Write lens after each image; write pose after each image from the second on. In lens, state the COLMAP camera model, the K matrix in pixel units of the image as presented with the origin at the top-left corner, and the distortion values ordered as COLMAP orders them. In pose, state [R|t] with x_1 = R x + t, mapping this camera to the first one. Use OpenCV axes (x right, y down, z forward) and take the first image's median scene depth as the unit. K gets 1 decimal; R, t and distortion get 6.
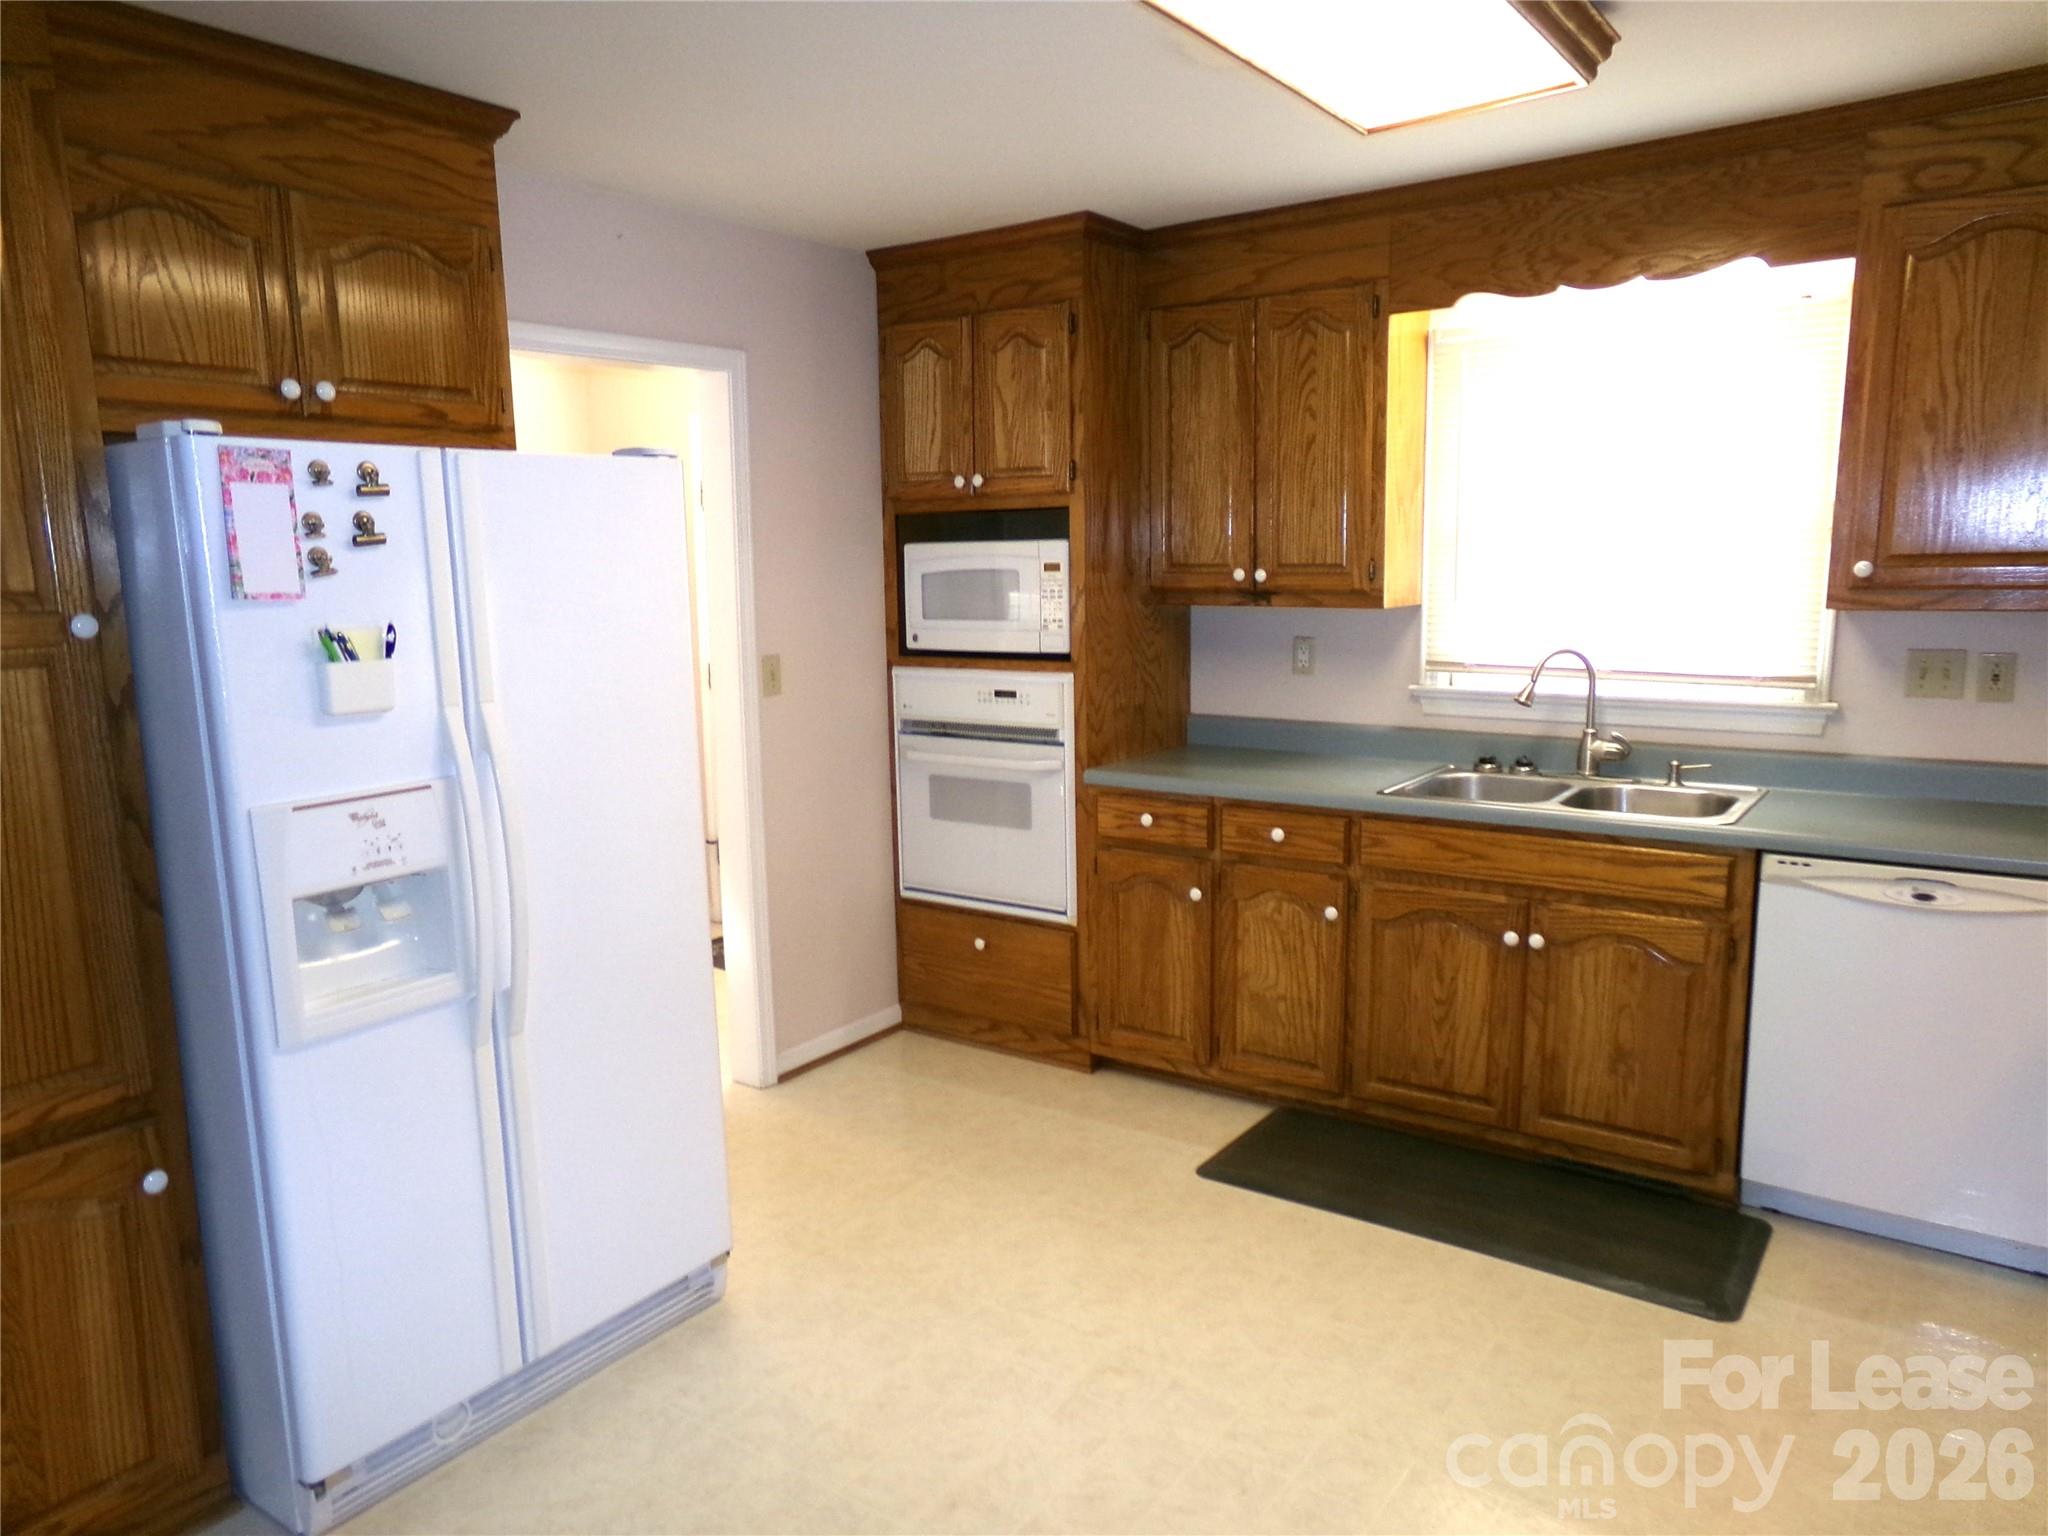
lens RADIAL K [[1361.5, 0, 993.0], [0, 1361.5, 781.3], [0, 0, 1]] dist [0.010017, 0.003973]
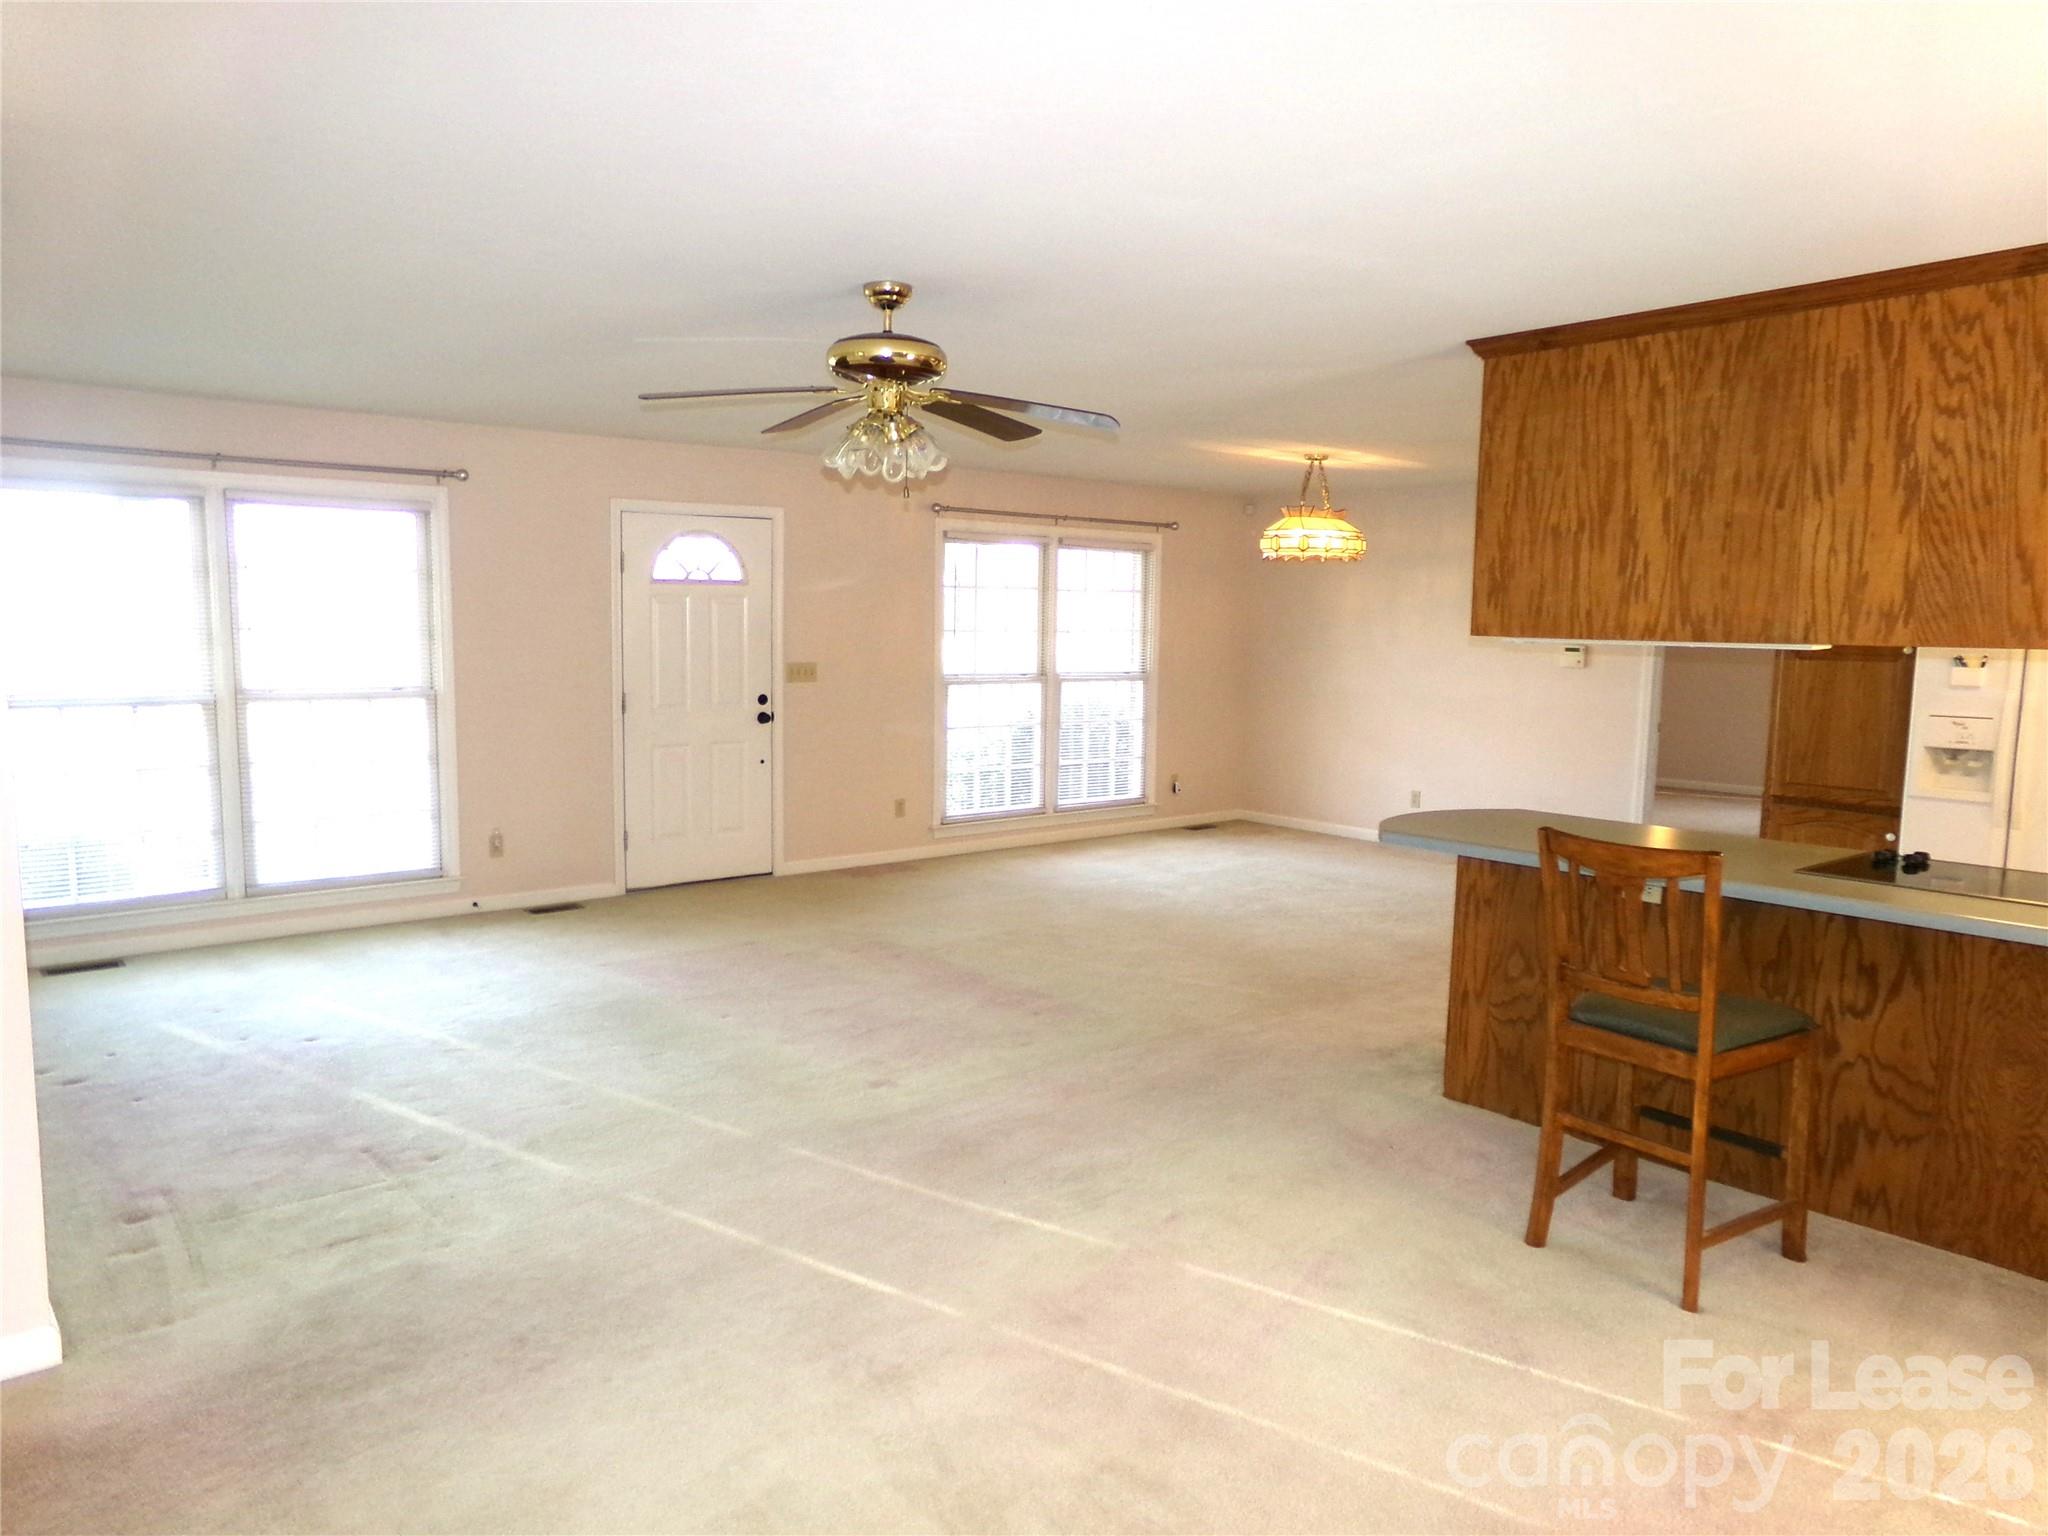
lens RADIAL K [[1376.6, 0, 1063.5], [0, 1376.6, 783.2], [0, 0, 1]] dist [0.008160, 0.005314]
pose [[-0.222292, 0.131963, -0.966008, 2.670123], [-0.172824, 0.969775, 0.172247, -0.026232], [0.959541, 0.205239, -0.192766, -0.171918]]
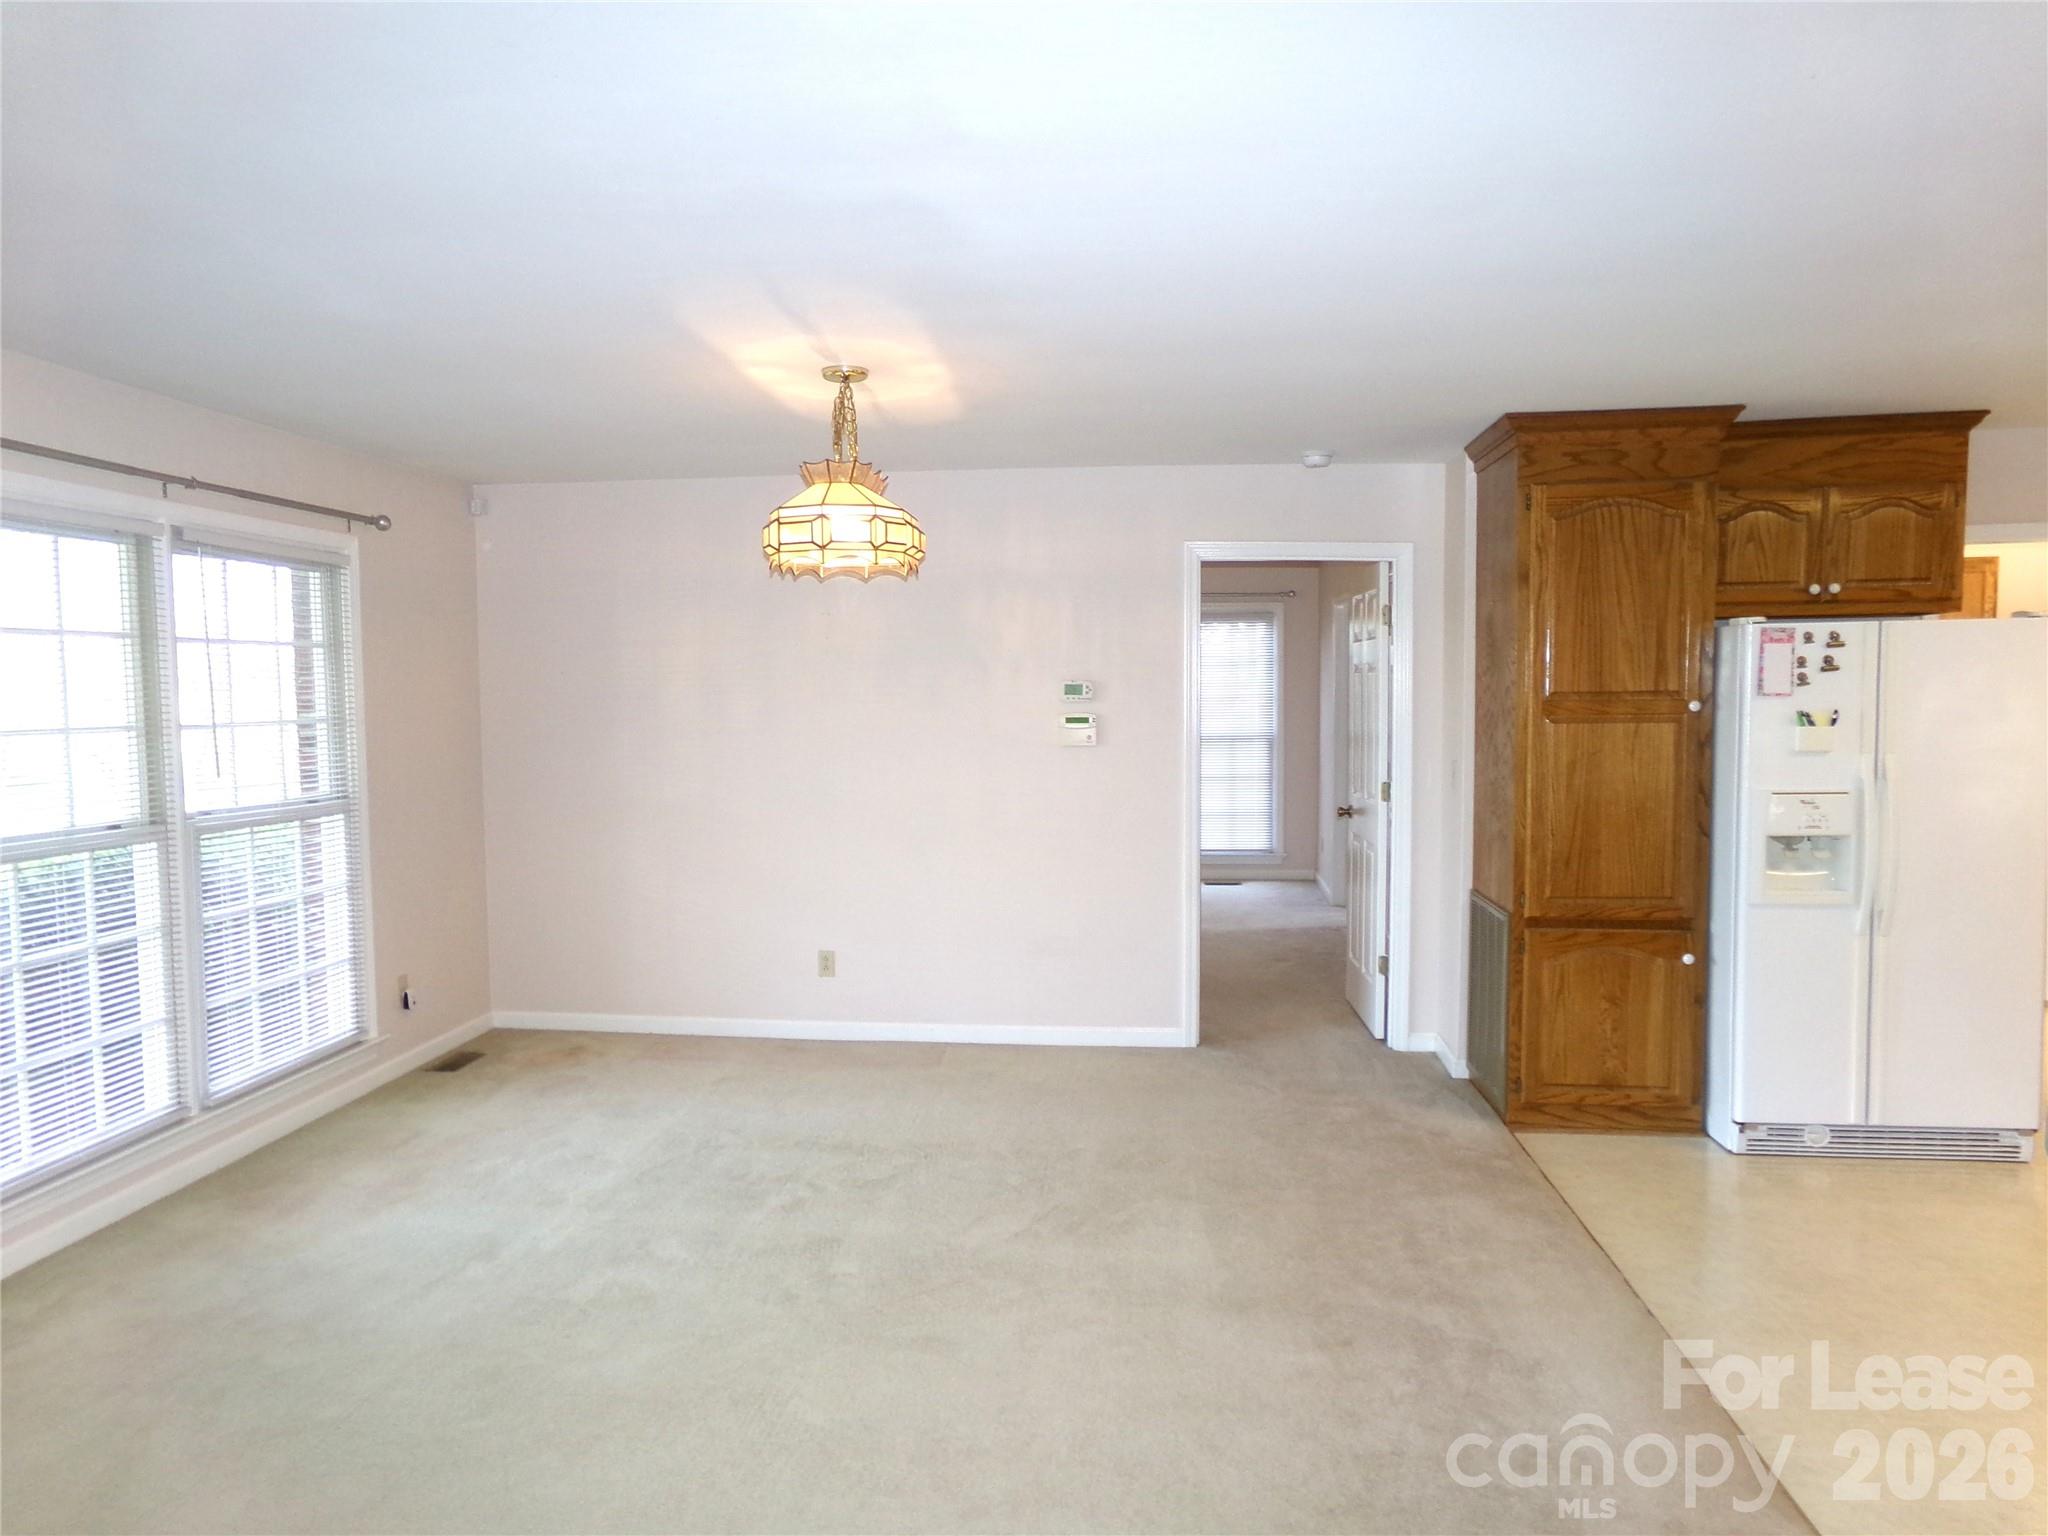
lens RADIAL K [[1361.5, 0, 993.0], [0, 1361.5, 781.3], [0, 0, 1]] dist [0.010017, 0.003973]
pose [[0.480038, 0.075973, -0.873952, 0.744498], [-0.142860, 0.989714, 0.007567, 0.154582], [0.865537, 0.121220, 0.485954, -1.061712]]
